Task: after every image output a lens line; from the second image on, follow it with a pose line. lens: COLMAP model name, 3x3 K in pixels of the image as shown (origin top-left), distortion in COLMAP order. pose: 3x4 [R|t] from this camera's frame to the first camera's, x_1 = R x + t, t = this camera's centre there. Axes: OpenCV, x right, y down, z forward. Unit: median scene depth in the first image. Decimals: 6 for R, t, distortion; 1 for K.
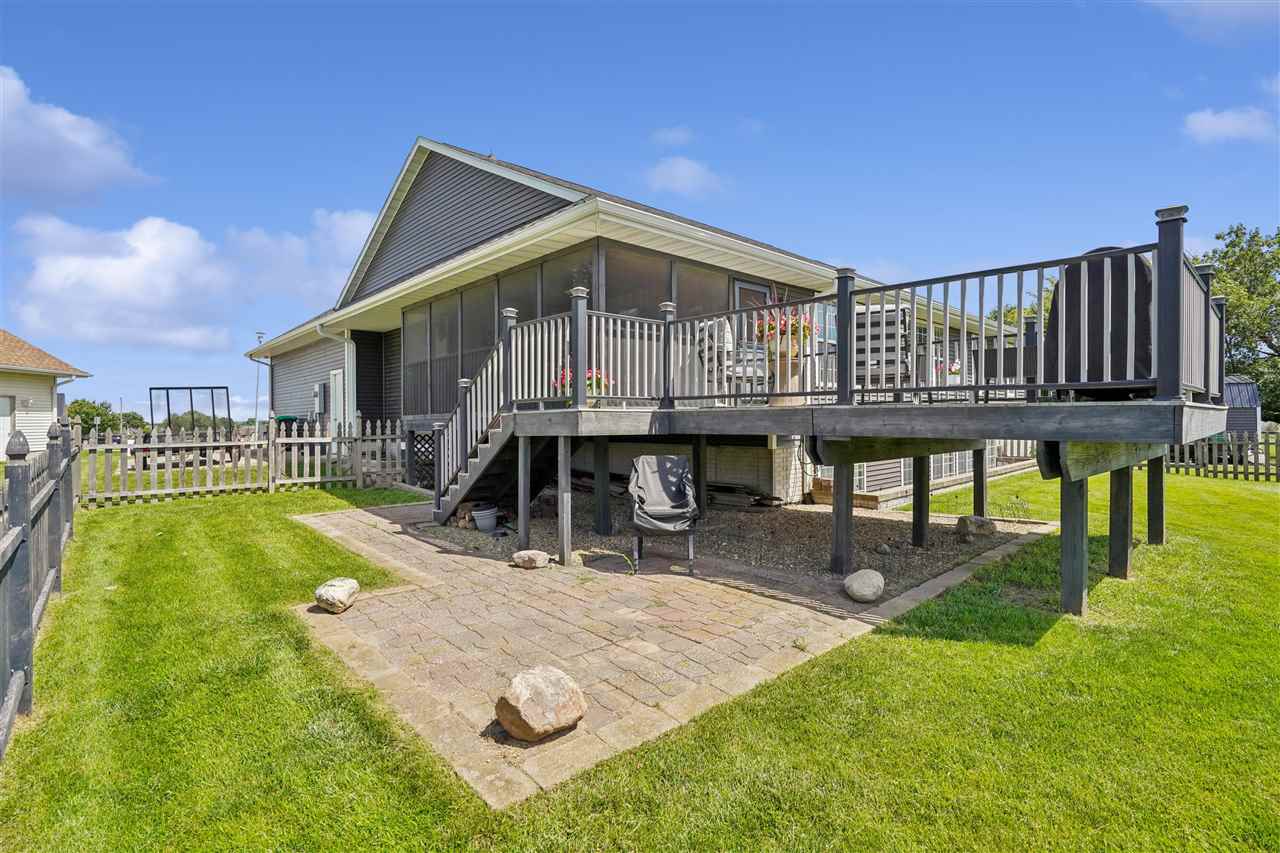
lens RADIAL K [[608.6, 0, 636.7], [0, 608.6, 423.4], [0, 0, 1]] dist [-0.032892, 0.000035]
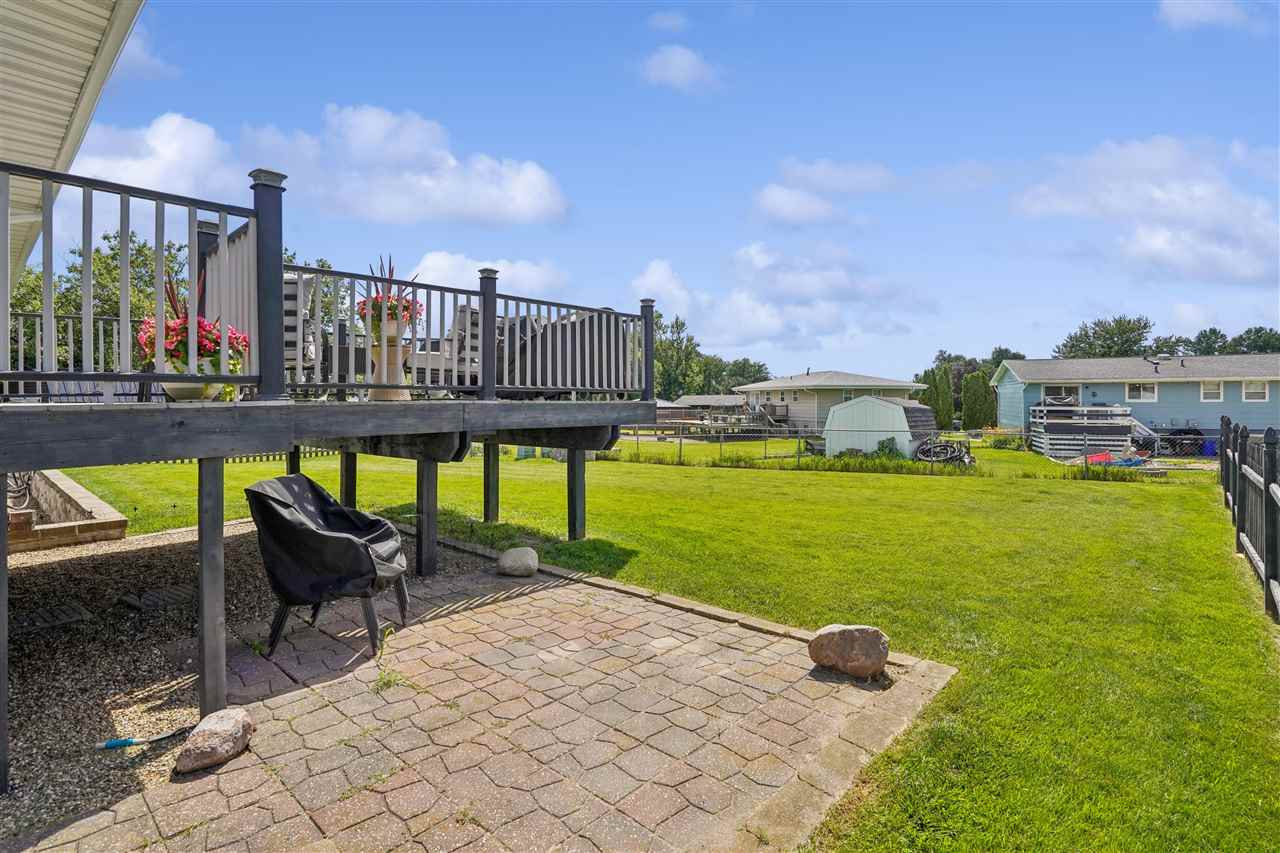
lens RADIAL K [[608.6, 0, 635.9], [0, 608.6, 414.5], [0, 0, 1]] dist [-0.032892, 0.000035]
pose [[-0.079360, -0.008898, 0.996806, -0.730812], [0.018711, 0.999771, 0.010414, -0.011898], [-0.996670, 0.019477, -0.079175, 0.842377]]
